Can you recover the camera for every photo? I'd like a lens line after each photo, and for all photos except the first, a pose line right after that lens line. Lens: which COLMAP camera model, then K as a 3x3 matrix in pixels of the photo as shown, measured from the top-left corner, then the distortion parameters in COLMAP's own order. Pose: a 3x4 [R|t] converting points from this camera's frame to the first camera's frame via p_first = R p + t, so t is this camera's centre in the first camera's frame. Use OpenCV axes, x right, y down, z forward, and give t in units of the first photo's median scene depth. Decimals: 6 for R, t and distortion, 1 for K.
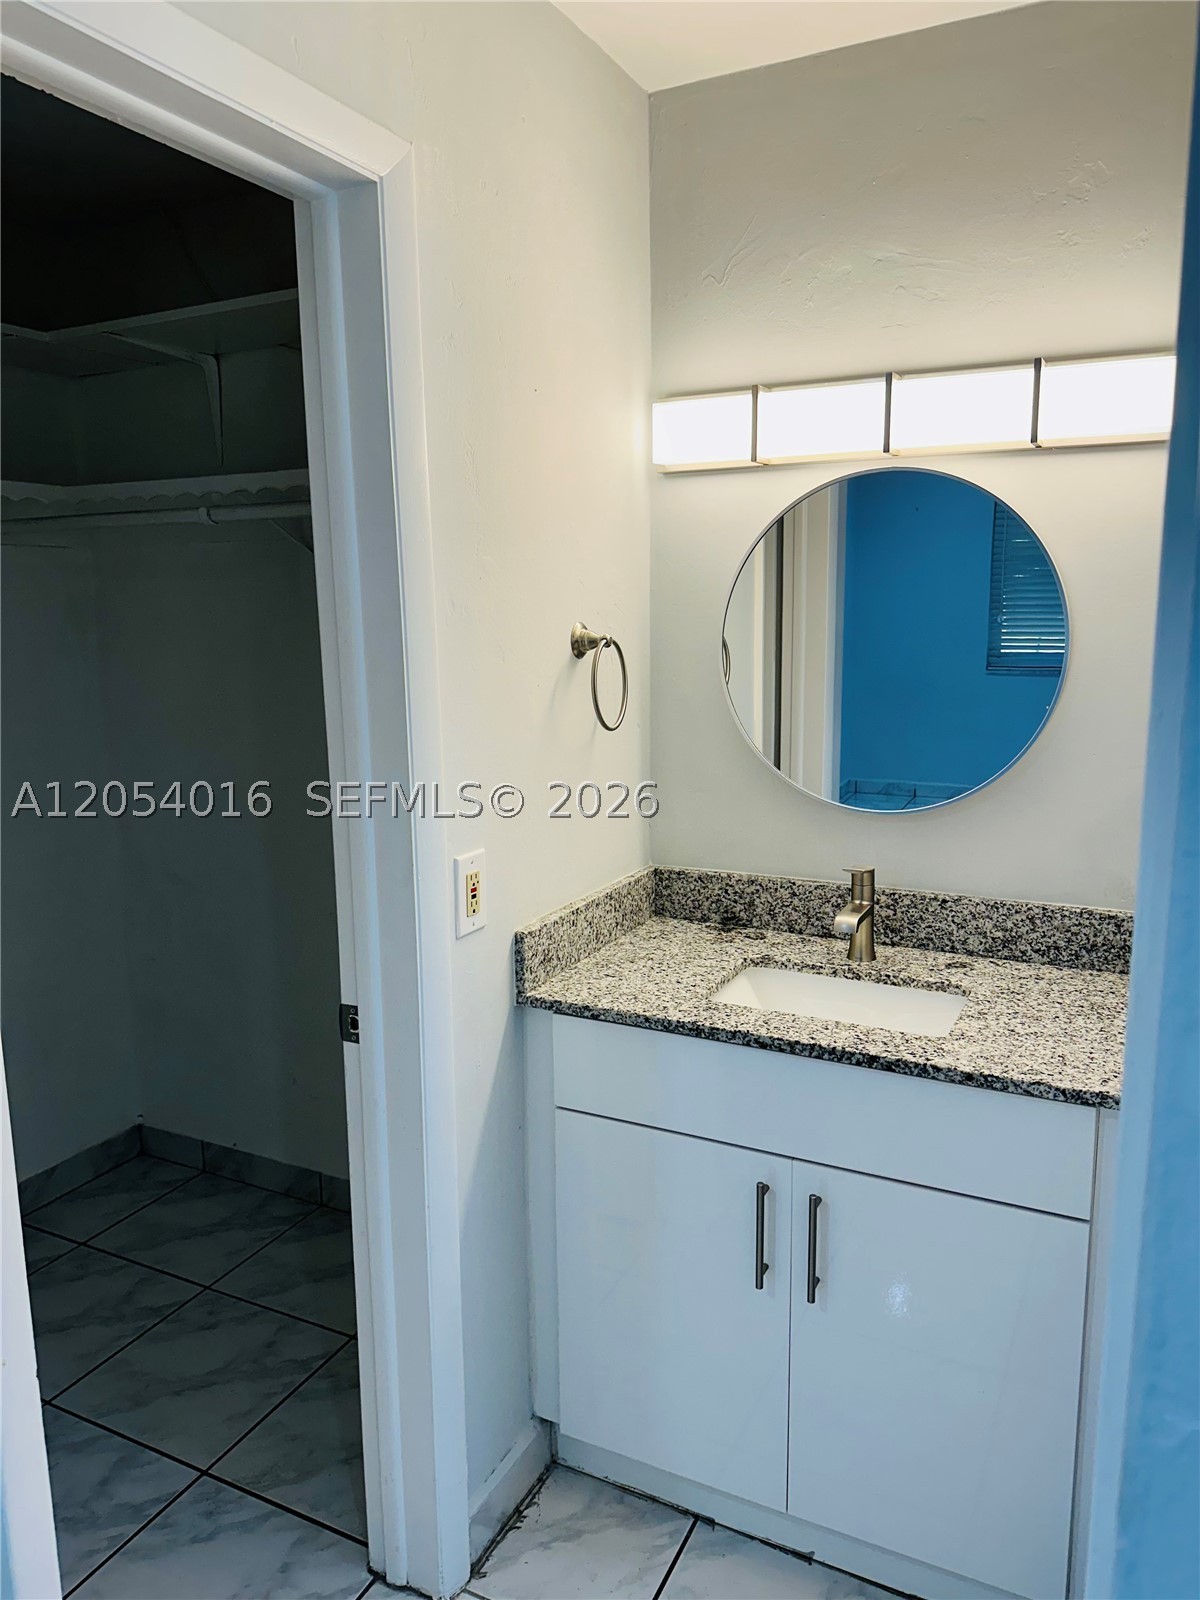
lens RADIAL K [[1095.5, 0, 588.7], [0, 1095.5, 797.0], [0, 0, 1]] dist [0.091339, -0.112662]
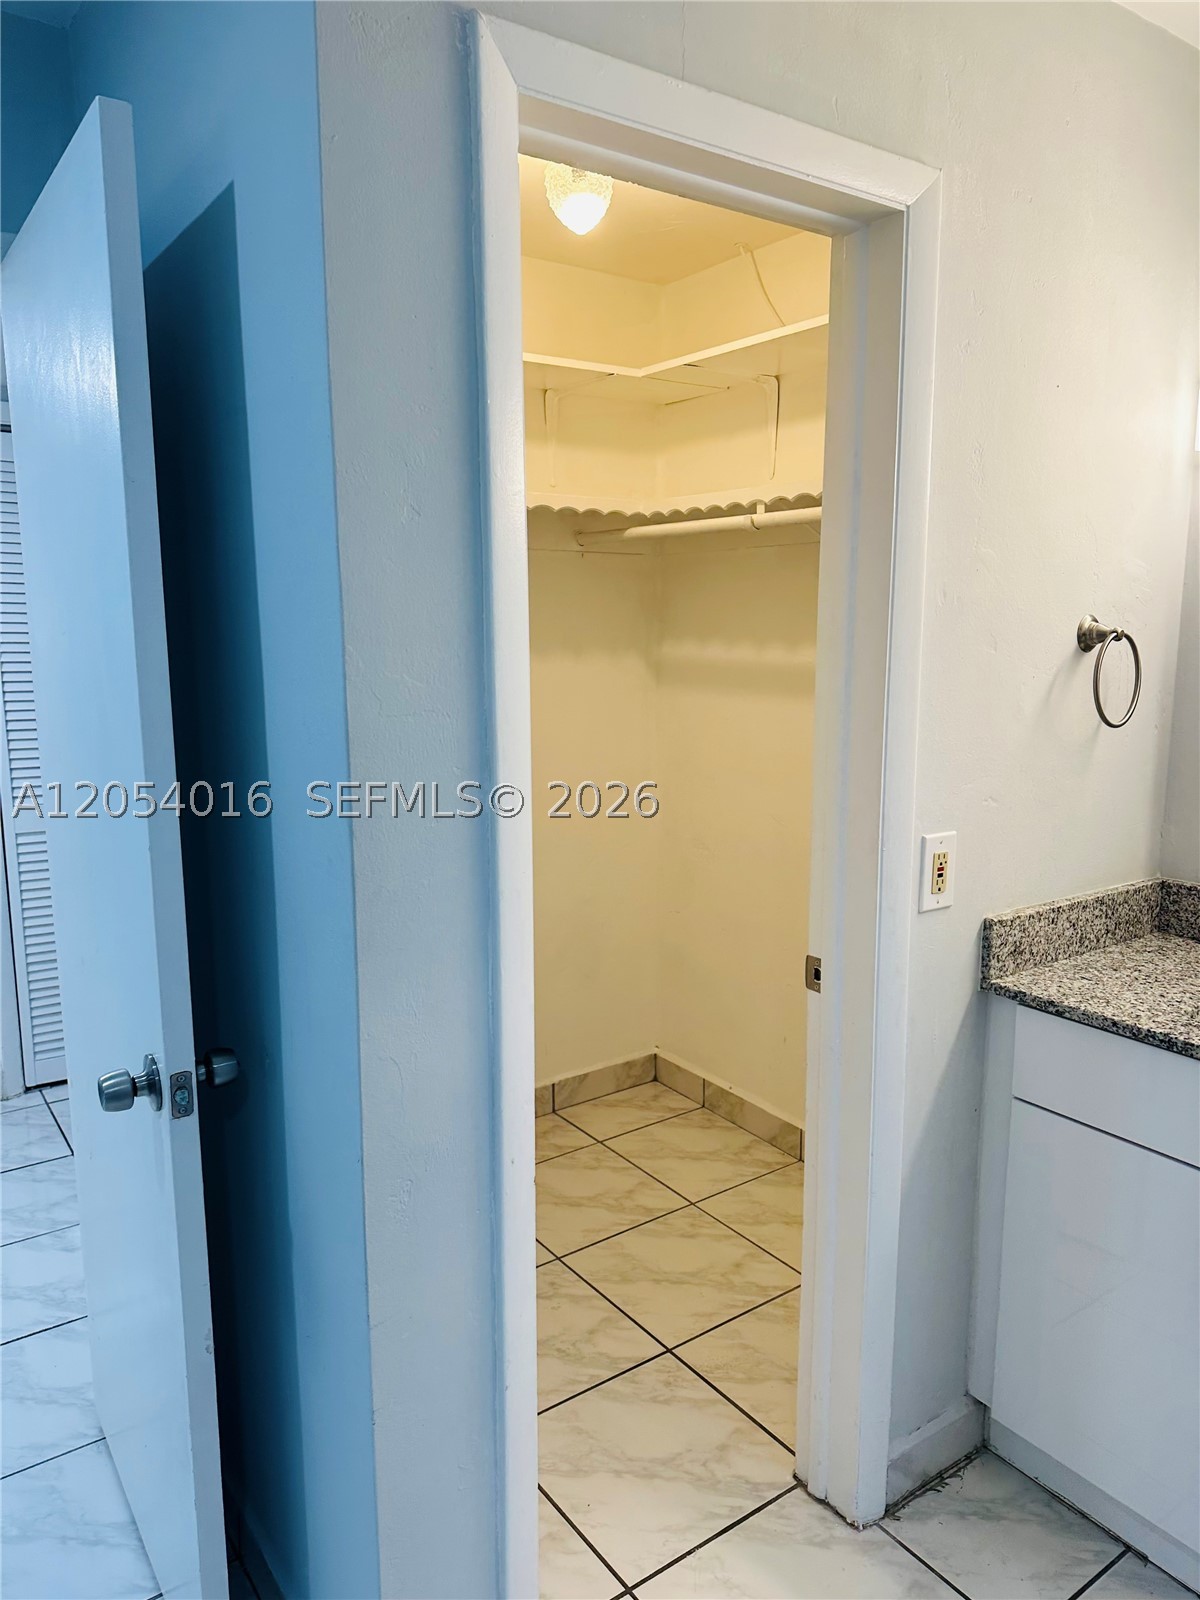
lens RADIAL K [[1122.4, 0, 605.7], [0, 1122.4, 815.5], [0, 0, 1]] dist [0.087587, -0.097177]
pose [[0.885164, 0.094351, -0.455612, 0.089687], [-0.091263, 0.995409, 0.028830, 0.028739], [0.456240, 0.016062, 0.889712, -0.098082]]
